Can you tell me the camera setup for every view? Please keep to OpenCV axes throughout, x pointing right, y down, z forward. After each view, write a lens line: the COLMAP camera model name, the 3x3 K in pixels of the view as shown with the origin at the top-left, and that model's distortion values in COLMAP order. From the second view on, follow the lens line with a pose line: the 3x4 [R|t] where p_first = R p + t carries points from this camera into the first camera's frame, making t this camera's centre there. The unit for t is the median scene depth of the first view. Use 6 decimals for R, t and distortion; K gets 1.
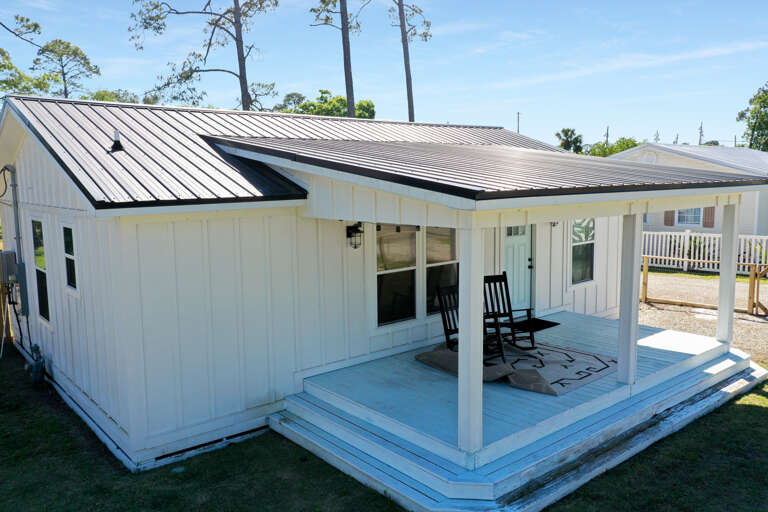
lens RADIAL K [[612.0, 0, 384.0], [0, 612.0, 256.0], [0, 0, 1]] dist [0.022480, 0.006526]
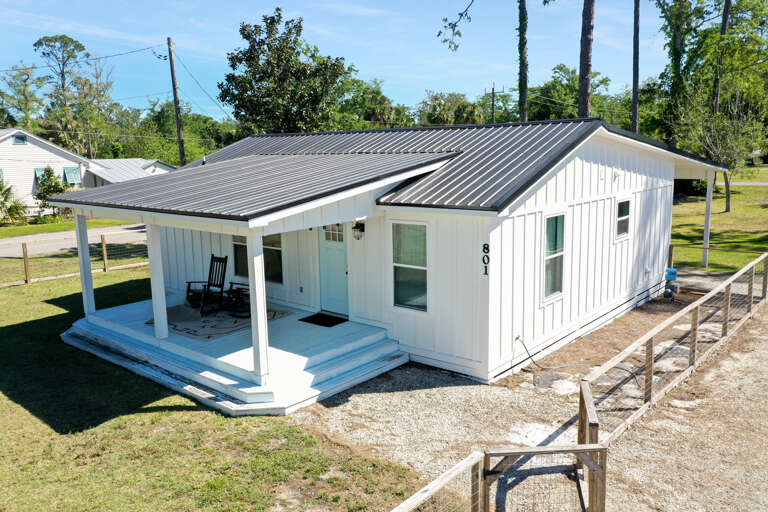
lens RADIAL K [[612.0, 0, 384.0], [0, 612.0, 256.0], [0, 0, 1]] dist [0.022480, 0.006526]
pose [[0.160323, 0.167681, -0.972718, 1.642077], [-0.124545, 0.981025, 0.148586, -0.232917], [0.979176, 0.097325, 0.178164, 1.096821]]
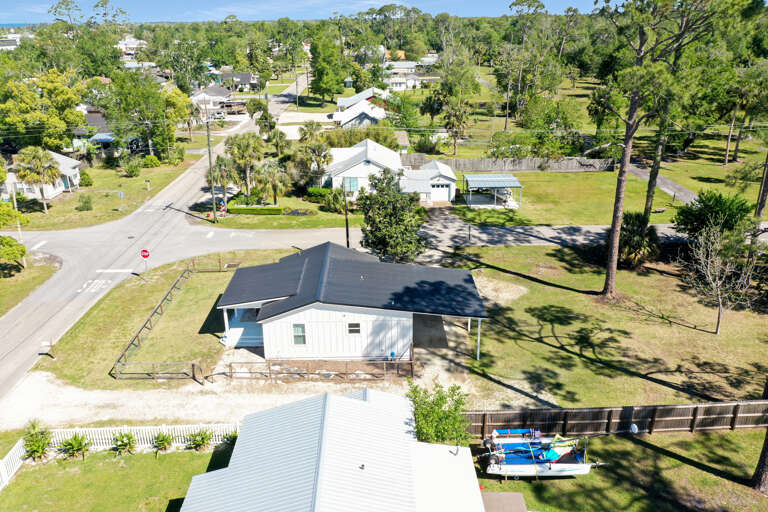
lens RADIAL K [[612.0, 0, 384.0], [0, 612.0, 256.0], [0, 0, 1]] dist [0.022480, 0.006526]
pose [[-0.633482, 0.280040, -0.721303, 3.111726], [-0.109076, 0.890579, 0.441556, -2.651900], [0.766030, 0.358395, -0.533620, 4.364344]]
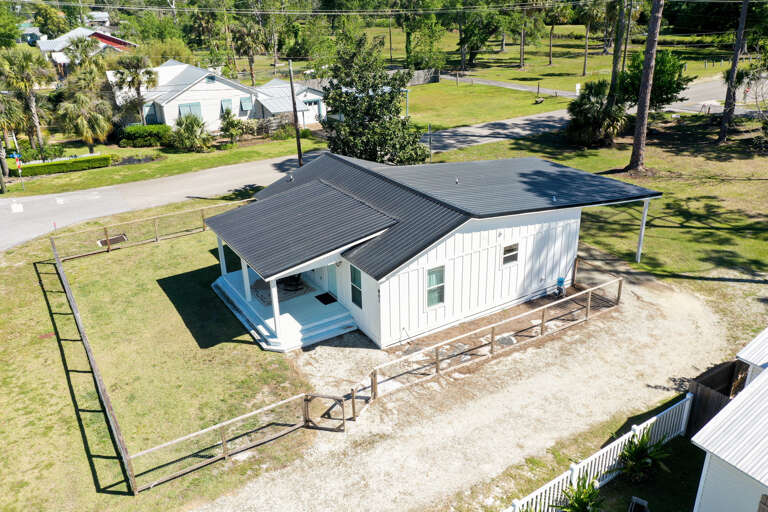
lens RADIAL K [[612.0, 0, 384.0], [0, 612.0, 256.0], [0, 0, 1]] dist [0.022480, 0.006526]
pose [[-0.137946, 0.399903, -0.906117, 2.655983], [-0.122511, 0.900949, 0.416272, -1.205479], [0.982834, 0.168432, -0.075290, 1.649754]]
